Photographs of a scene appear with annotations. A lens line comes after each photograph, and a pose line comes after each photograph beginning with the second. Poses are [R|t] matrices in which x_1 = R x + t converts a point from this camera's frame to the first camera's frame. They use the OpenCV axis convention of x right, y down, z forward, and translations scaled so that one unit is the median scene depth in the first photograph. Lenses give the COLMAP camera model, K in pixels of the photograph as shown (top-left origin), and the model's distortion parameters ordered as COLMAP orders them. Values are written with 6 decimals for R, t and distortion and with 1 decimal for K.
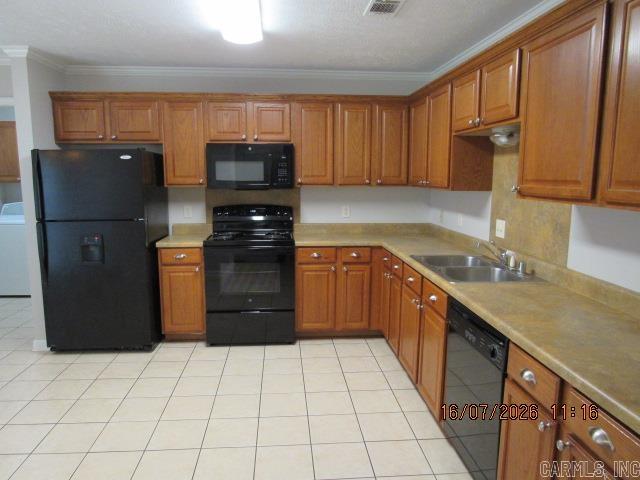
lens RADIAL K [[460.8, 0, 317.9], [0, 460.8, 239.9], [0, 0, 1]] dist [-0.012448, -0.005962]
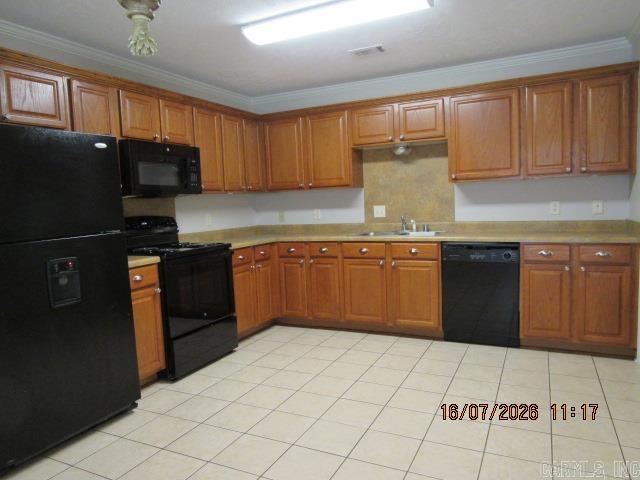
lens RADIAL K [[460.8, 0, 317.5], [0, 460.8, 241.5], [0, 0, 1]] dist [-0.012448, -0.005962]
pose [[0.512245, -0.098743, 0.853144, -0.778405], [0.166481, 0.985943, 0.014154, 0.013668], [-0.842549, 0.134782, 0.521484, 0.317950]]
